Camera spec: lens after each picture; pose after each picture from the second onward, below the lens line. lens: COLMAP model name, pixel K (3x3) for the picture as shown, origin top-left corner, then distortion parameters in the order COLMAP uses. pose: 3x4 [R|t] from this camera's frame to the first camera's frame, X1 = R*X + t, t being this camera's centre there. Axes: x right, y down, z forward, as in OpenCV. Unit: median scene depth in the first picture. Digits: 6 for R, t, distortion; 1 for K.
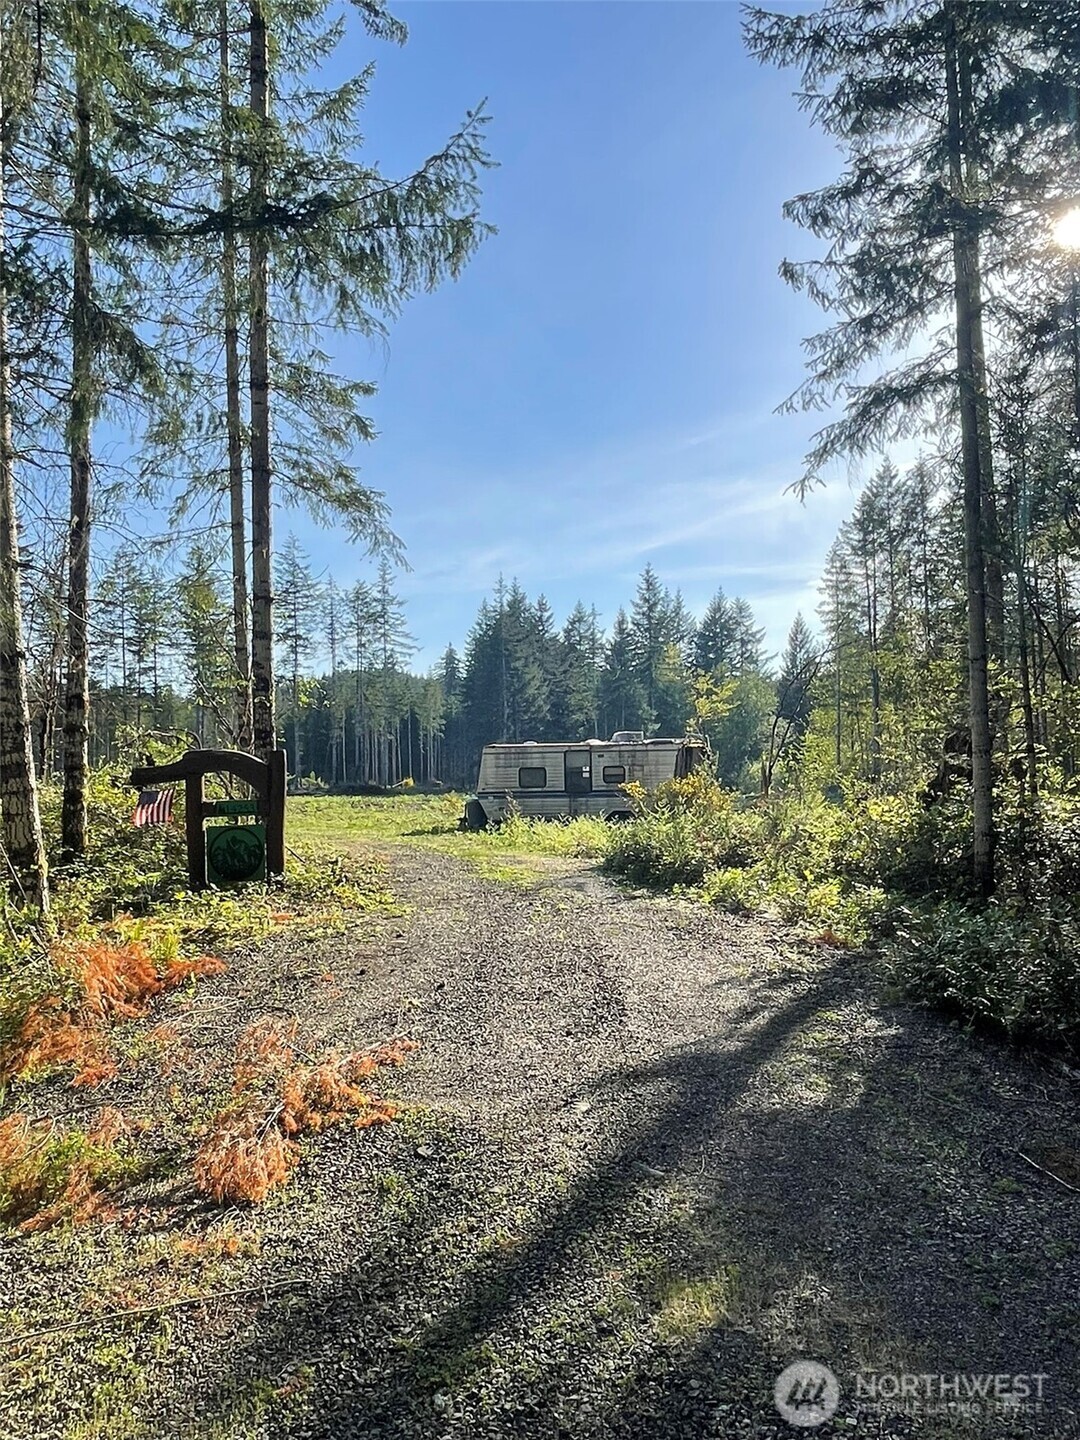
lens RADIAL K [[1116.9, 0, 531.4], [0, 1116.9, 730.4], [0, 0, 1]] dist [0.000198, -0.000374]
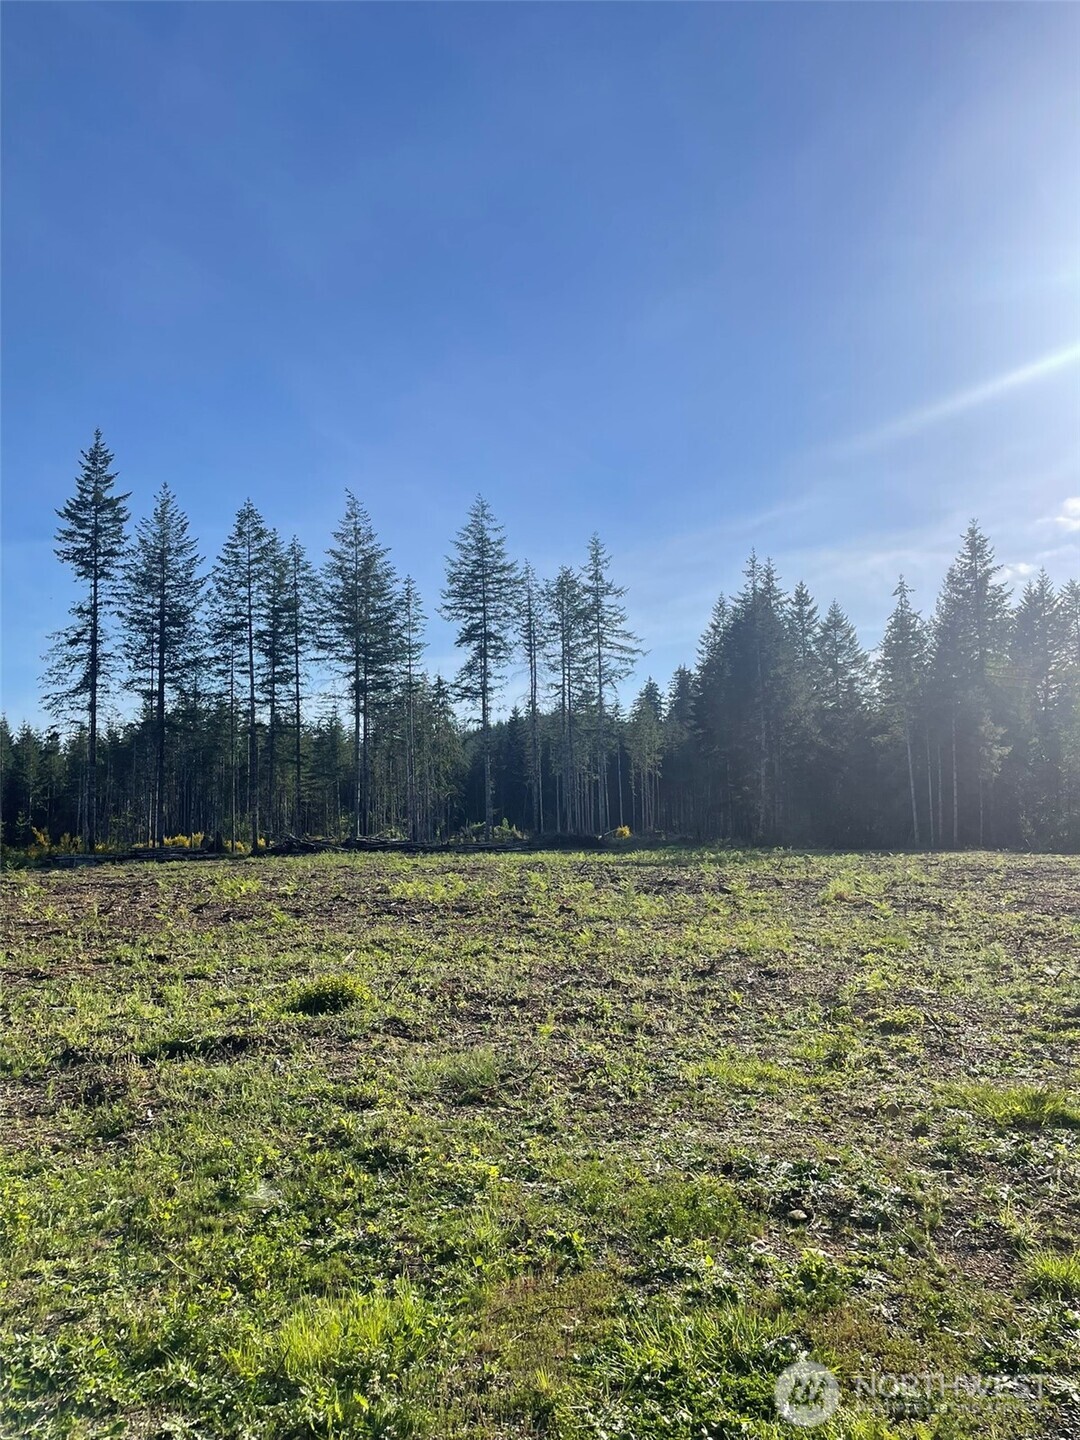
lens RADIAL K [[1080.2, 0, 541.1], [0, 1080.2, 723.4], [0, 0, 1]] dist [0.081824, -0.100562]
pose [[0.988794, -0.018125, -0.148184, -0.062438], [0.009902, 0.998379, -0.056040, 0.014306], [0.148960, 0.053945, 0.987371, 0.272413]]
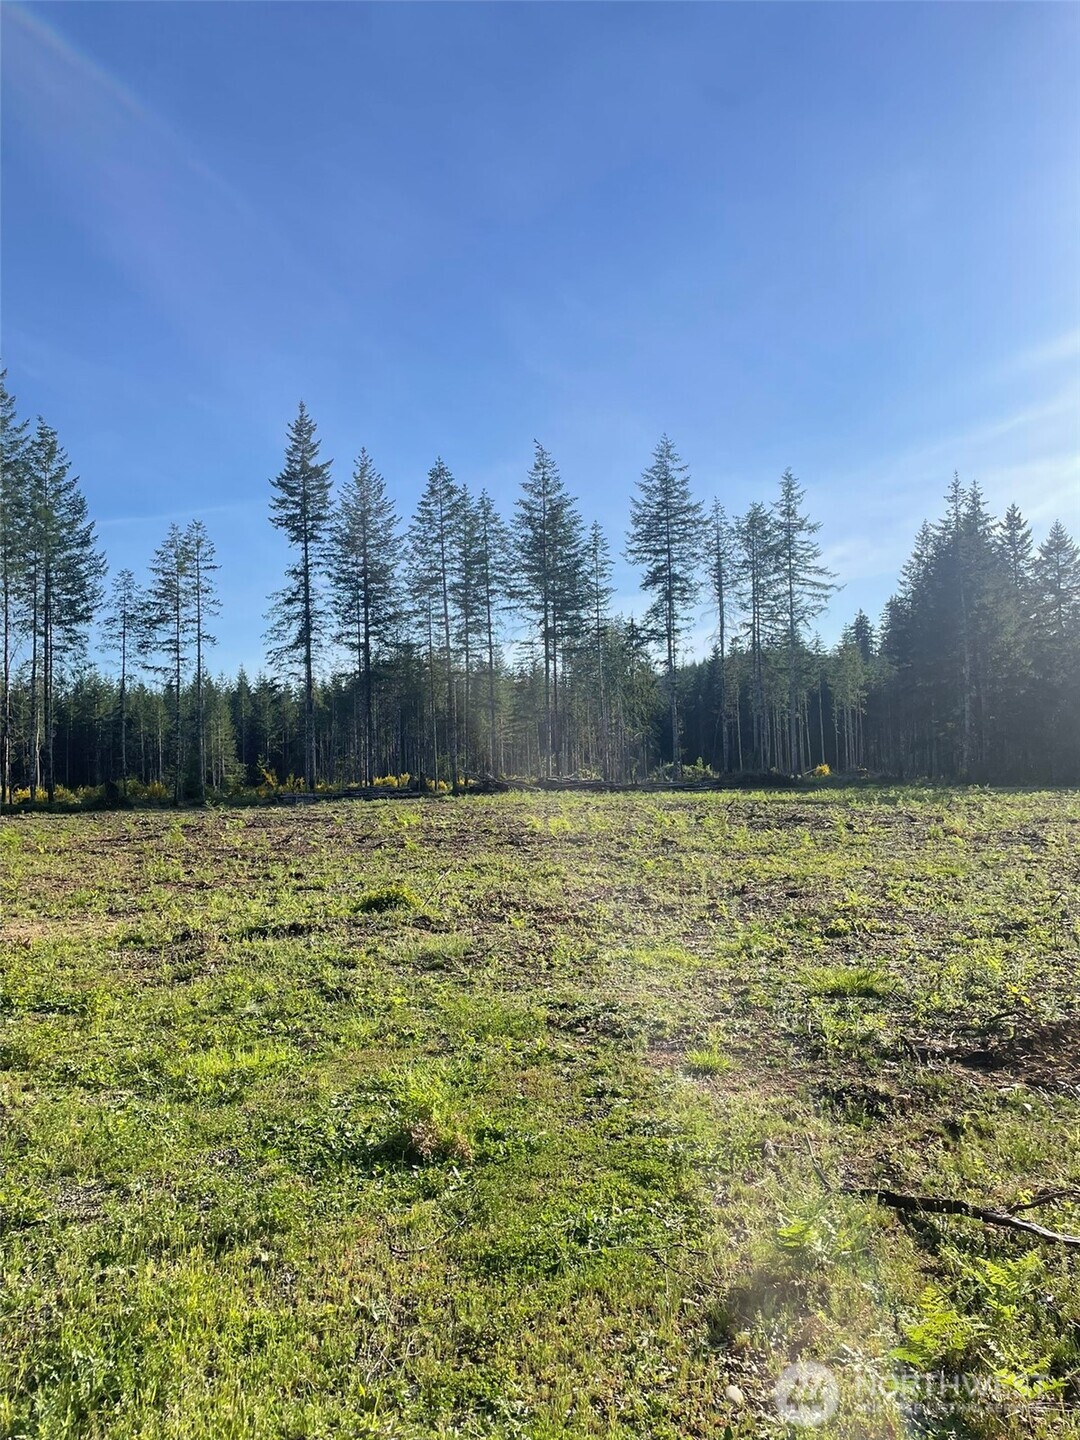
lens RADIAL K [[1080.2, 0, 544.1], [0, 1080.2, 733.9], [0, 0, 1]] dist [0.081824, -0.100562]
pose [[0.940933, -0.022161, -0.337868, -0.043075], [0.025683, 0.999652, 0.005957, 0.013655], [0.337618, -0.014283, 0.941175, 0.259871]]
